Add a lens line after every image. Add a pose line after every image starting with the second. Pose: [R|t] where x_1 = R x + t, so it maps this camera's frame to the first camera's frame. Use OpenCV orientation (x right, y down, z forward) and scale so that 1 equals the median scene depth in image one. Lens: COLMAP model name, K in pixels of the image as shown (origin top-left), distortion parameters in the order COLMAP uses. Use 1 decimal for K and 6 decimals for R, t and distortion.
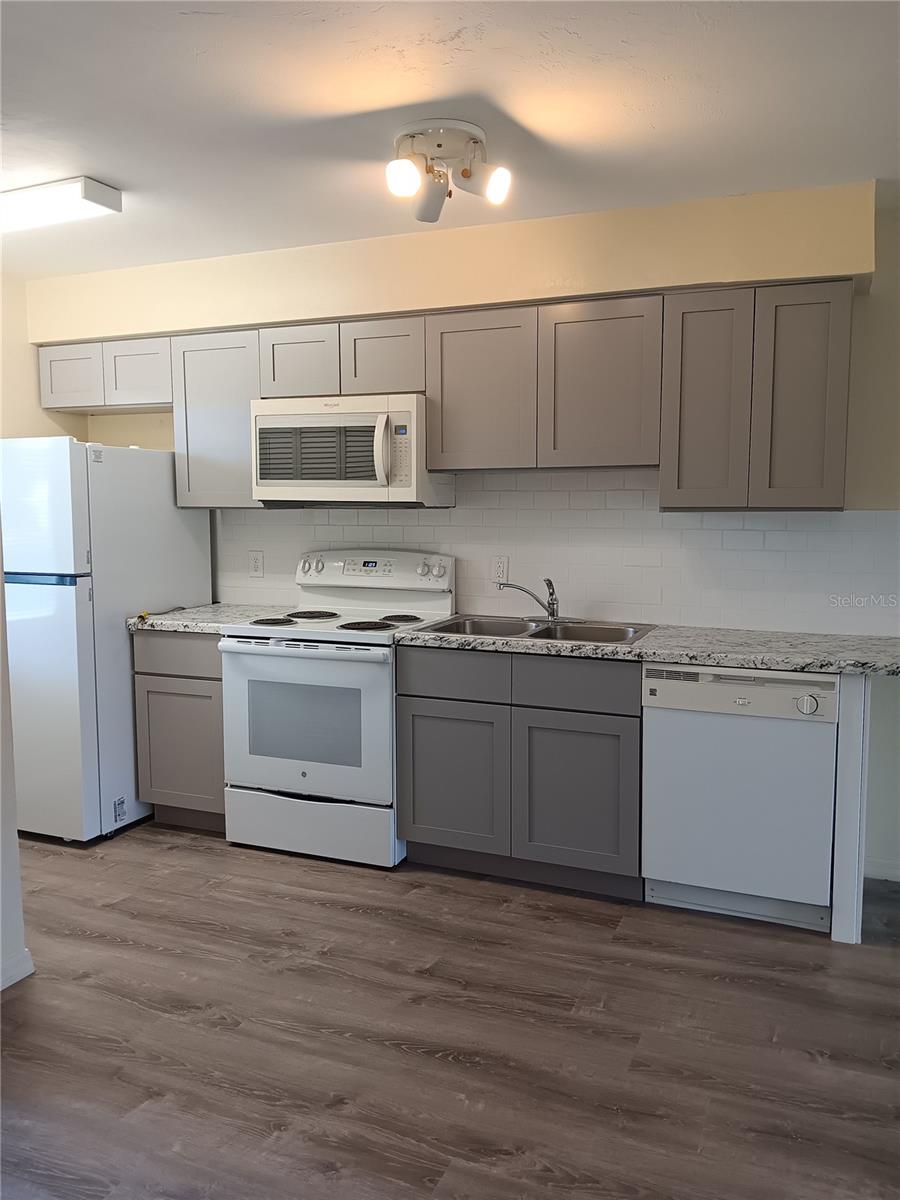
lens RADIAL K [[942.6, 0, 450.0], [0, 942.6, 600.0], [0, 0, 1]] dist [0.099534, -0.141793]
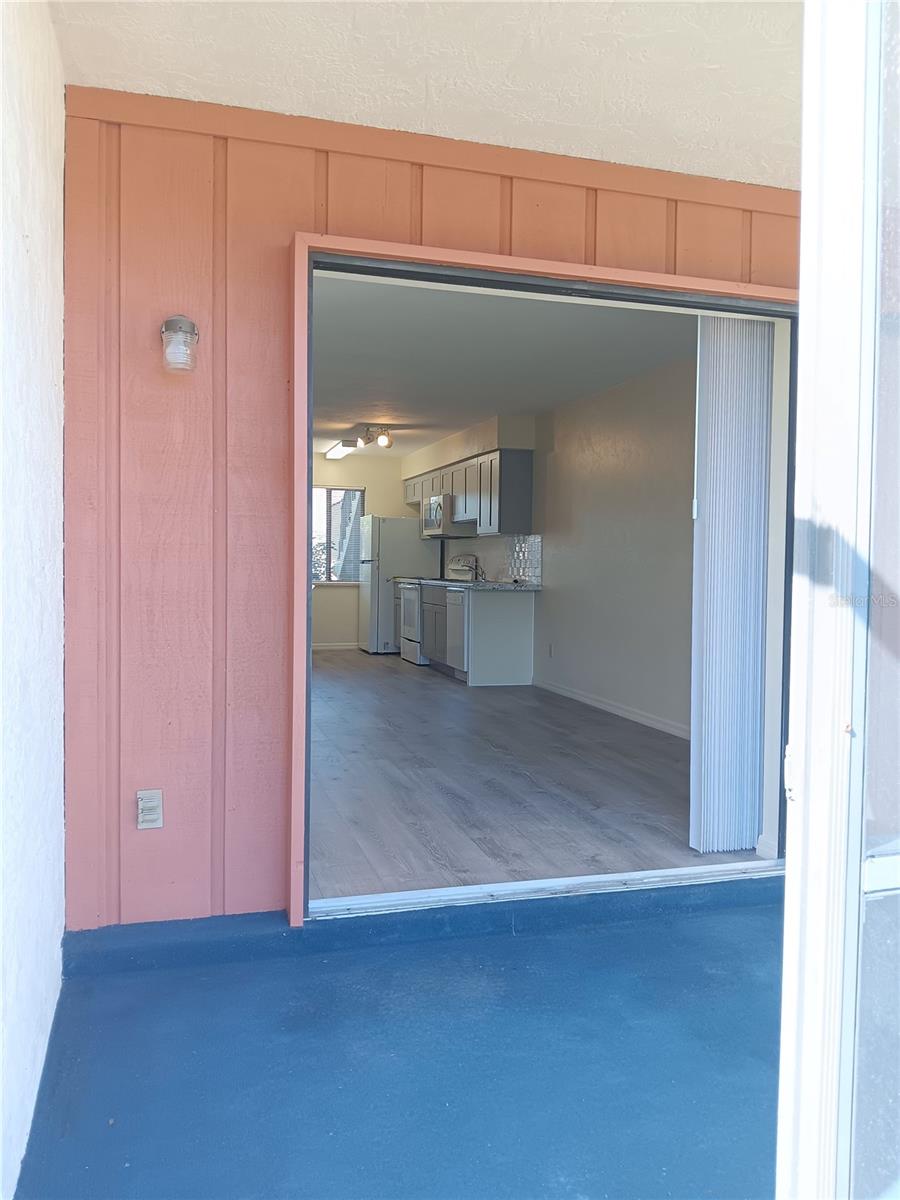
lens RADIAL K [[942.6, 0, 450.0], [0, 942.6, 600.0], [0, 0, 1]] dist [0.099534, -0.141793]
pose [[0.639752, 0.040850, -0.767495, 2.403820], [-0.092706, 0.995397, -0.024295, 0.173216], [0.762970, 0.086694, 0.640594, -0.815498]]
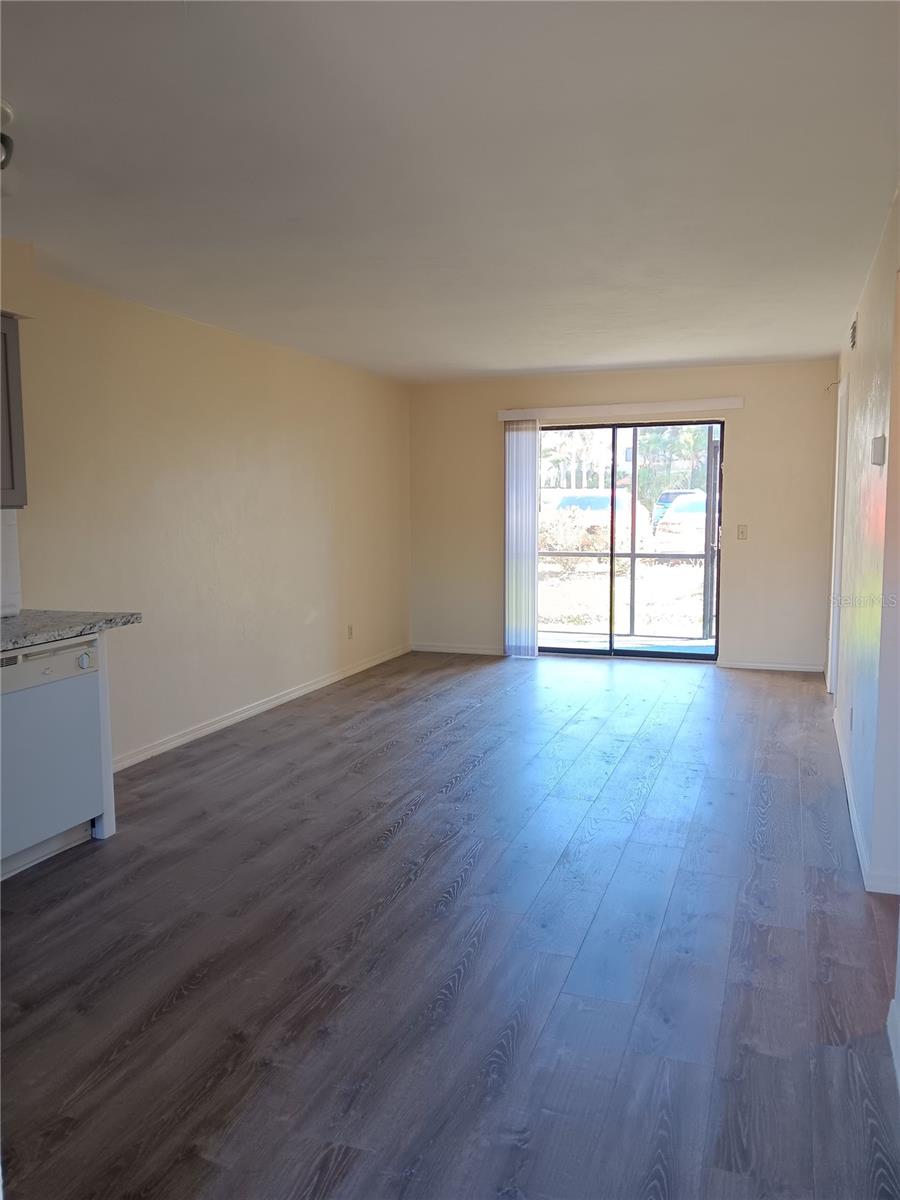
lens RADIAL K [[951.8, 0, 450.0], [0, 951.8, 600.0], [0, 0, 1]] dist [-0.000084, 0.001998]
pose [[-0.070088, -0.102014, 0.992311, -0.852936], [0.103285, 0.988669, 0.108934, -0.054871], [-0.992179, 0.110125, -0.058757, 0.549830]]
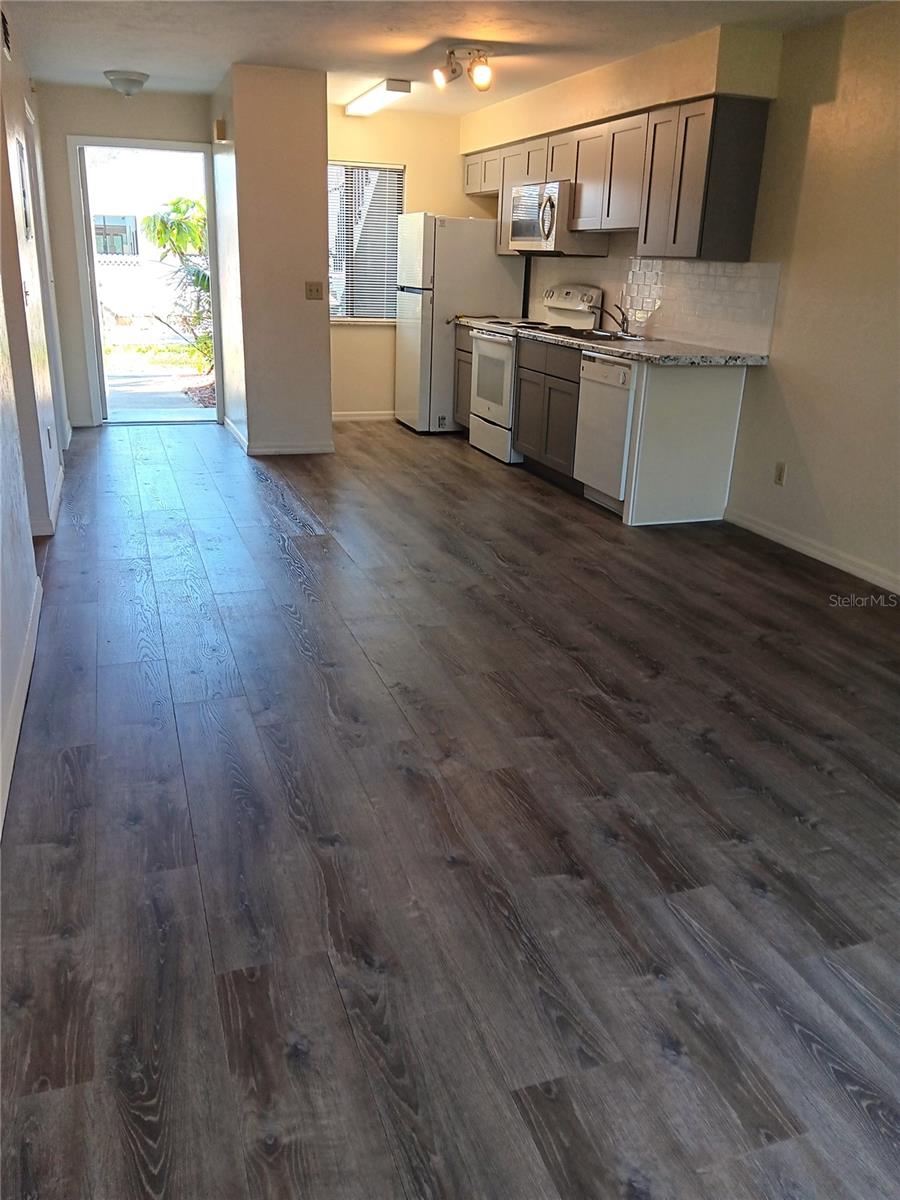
lens RADIAL K [[950.8, 0, 450.0], [0, 950.8, 600.0], [0, 0, 1]] dist [0.060569, -0.138178]
pose [[0.671272, 0.269371, -0.690531, 1.365151], [-0.105428, 0.956852, 0.270774, 0.055767], [0.733675, -0.108962, 0.670708, -0.385980]]
